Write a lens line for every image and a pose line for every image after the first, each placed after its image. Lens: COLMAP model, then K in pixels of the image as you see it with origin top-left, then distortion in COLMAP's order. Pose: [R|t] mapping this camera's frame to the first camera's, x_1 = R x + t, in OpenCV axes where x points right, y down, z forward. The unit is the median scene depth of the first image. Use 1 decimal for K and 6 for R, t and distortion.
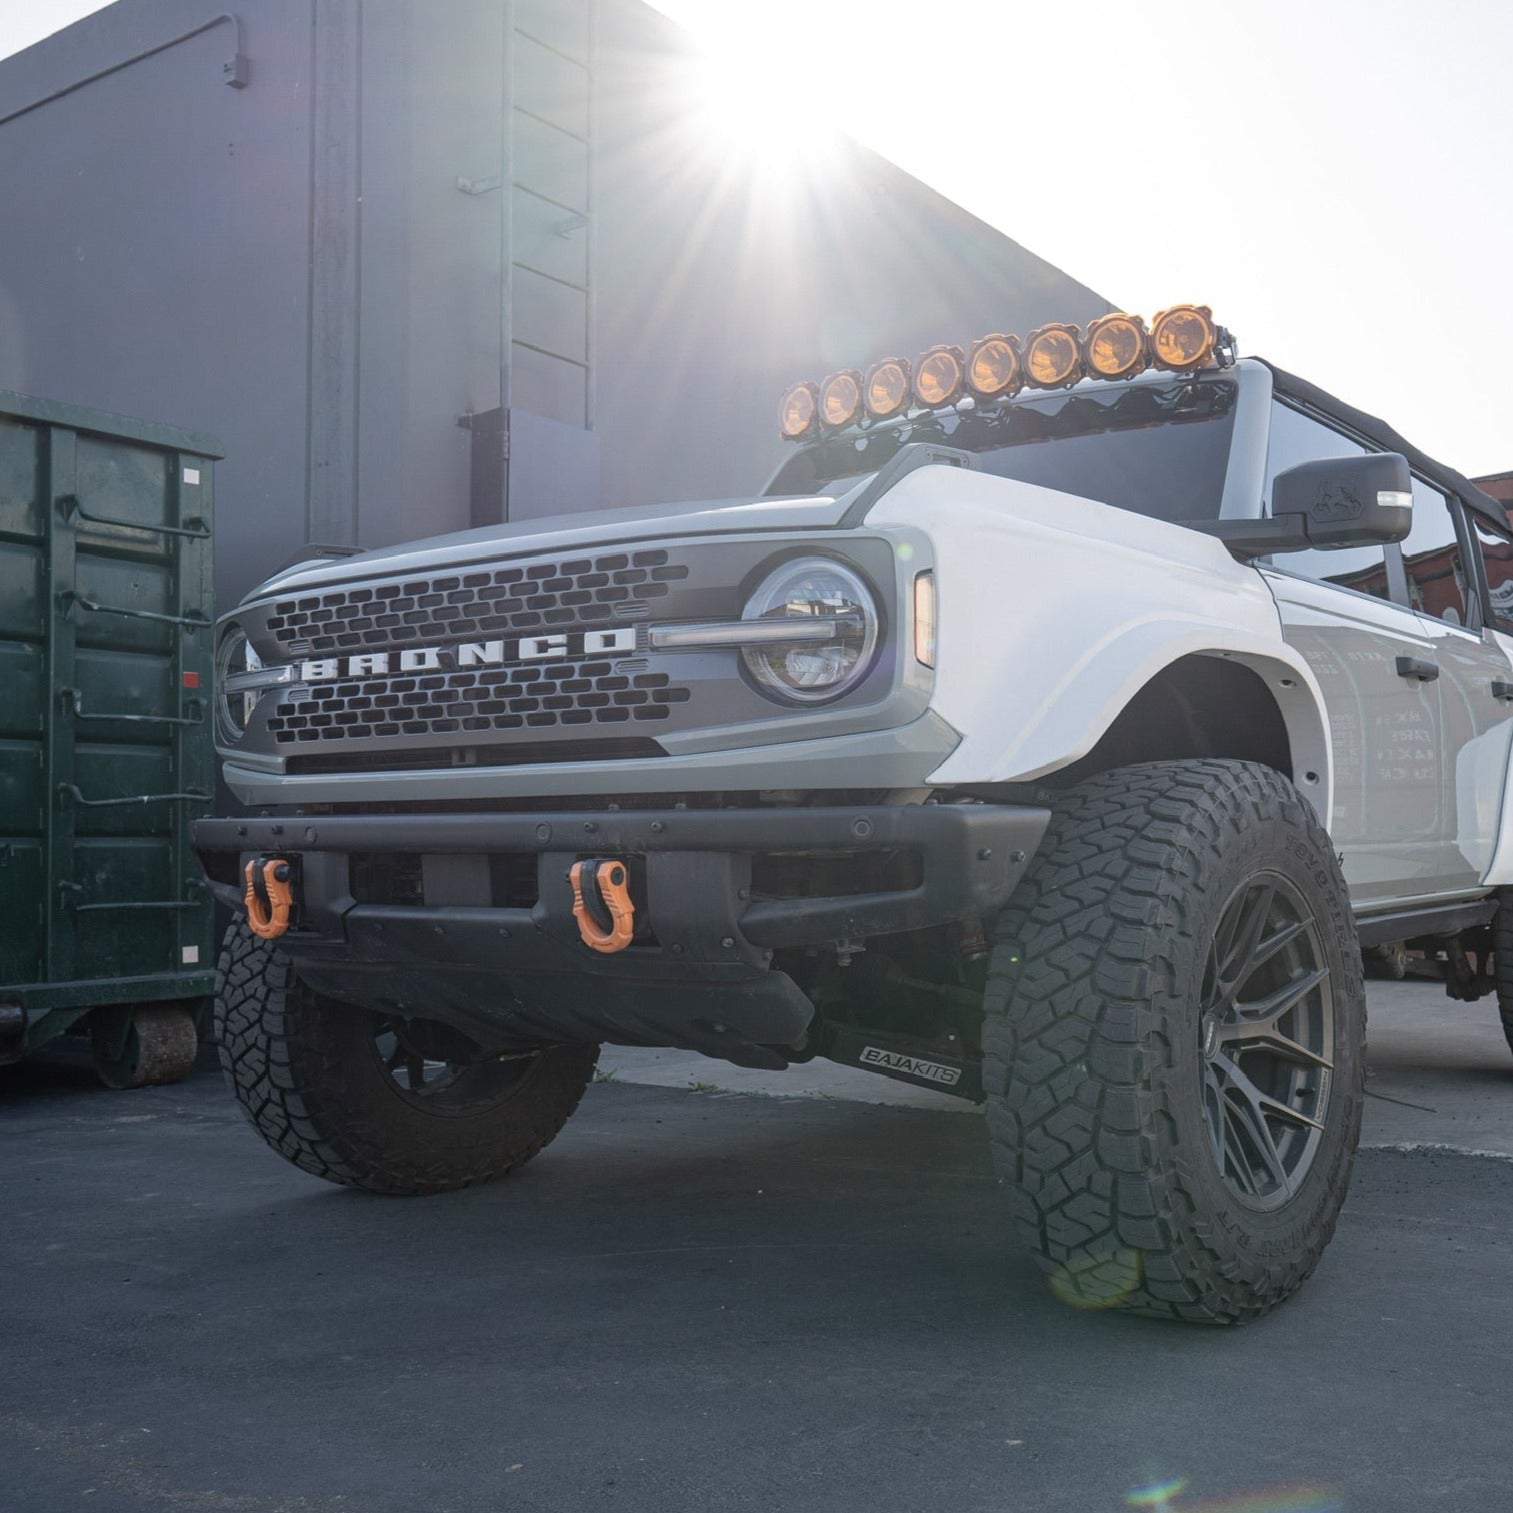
lens RADIAL K [[1580.6, 0, 980.2], [0, 1580.6, 818.5], [0, 0, 1]] dist [-0.004246, -0.001819]
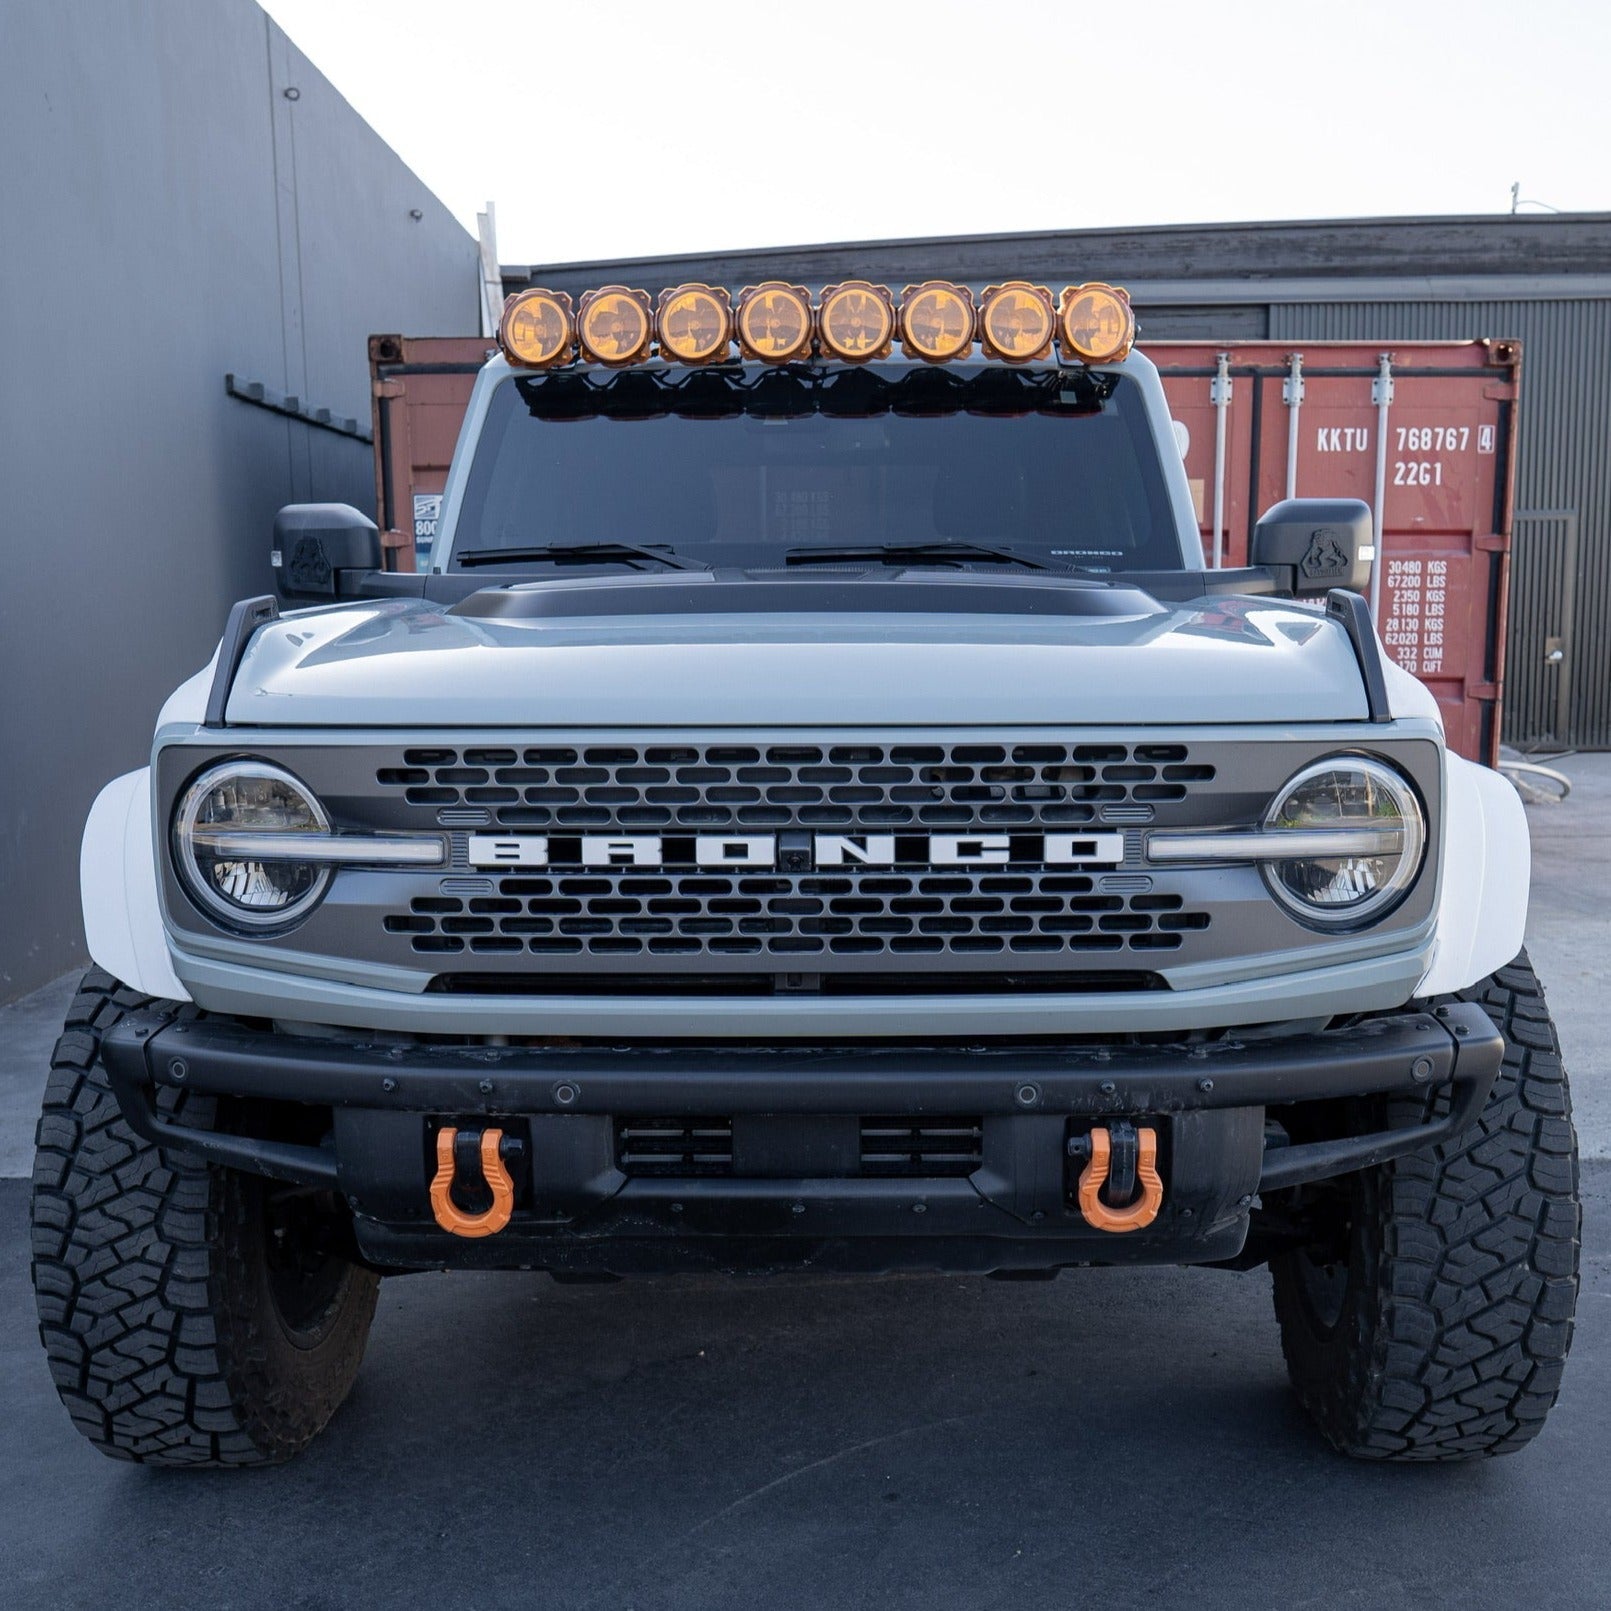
lens RADIAL K [[1783.1, 0, 820.6], [0, 1783.1, 905.5], [0, 0, 1]] dist [-0.008186, 0.010639]
pose [[0.856272, -0.082548, 0.509886, -0.746195], [-0.007267, 0.985124, 0.171691, -0.218847], [-0.516474, -0.150719, 0.842934, 0.280117]]
